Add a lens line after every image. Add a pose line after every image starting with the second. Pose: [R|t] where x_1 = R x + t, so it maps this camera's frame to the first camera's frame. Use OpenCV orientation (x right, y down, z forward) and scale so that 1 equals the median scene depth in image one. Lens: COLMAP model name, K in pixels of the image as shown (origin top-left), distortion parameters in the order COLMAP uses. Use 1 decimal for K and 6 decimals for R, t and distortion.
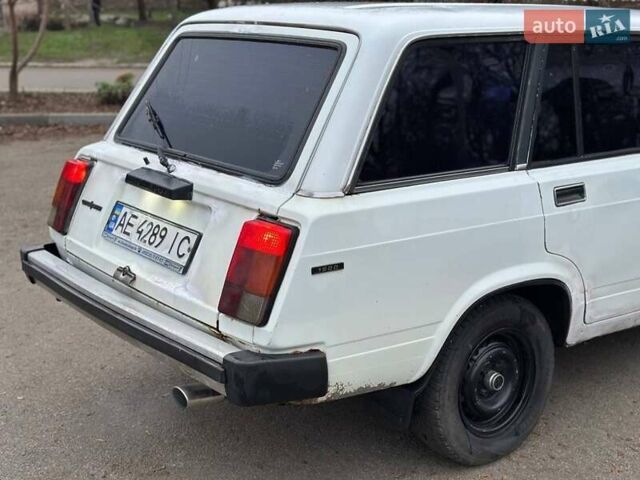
lens RADIAL K [[961.9, 0, 320.0], [0, 961.9, 240.0], [0, 0, 1]] dist [0.134587, -0.057663]
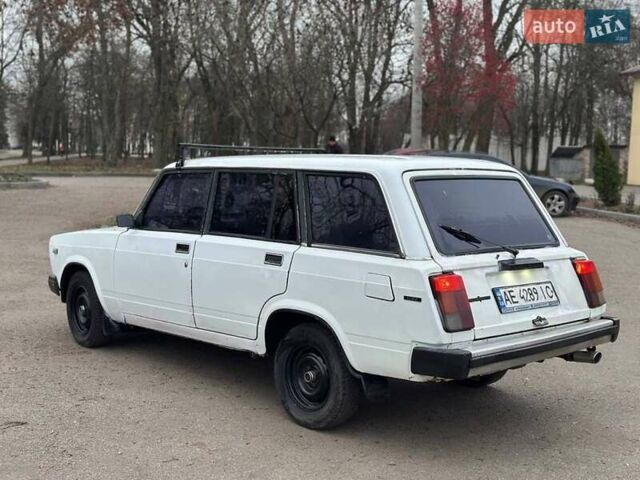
lens RADIAL K [[961.9, 0, 320.0], [0, 961.9, 240.0], [0, 0, 1]] dist [0.134587, -0.057663]
pose [[-0.185831, -0.084558, 0.978937, -1.684022], [0.204953, 0.971040, 0.122782, -0.365765], [-0.960969, 0.223453, -0.163119, 1.559955]]
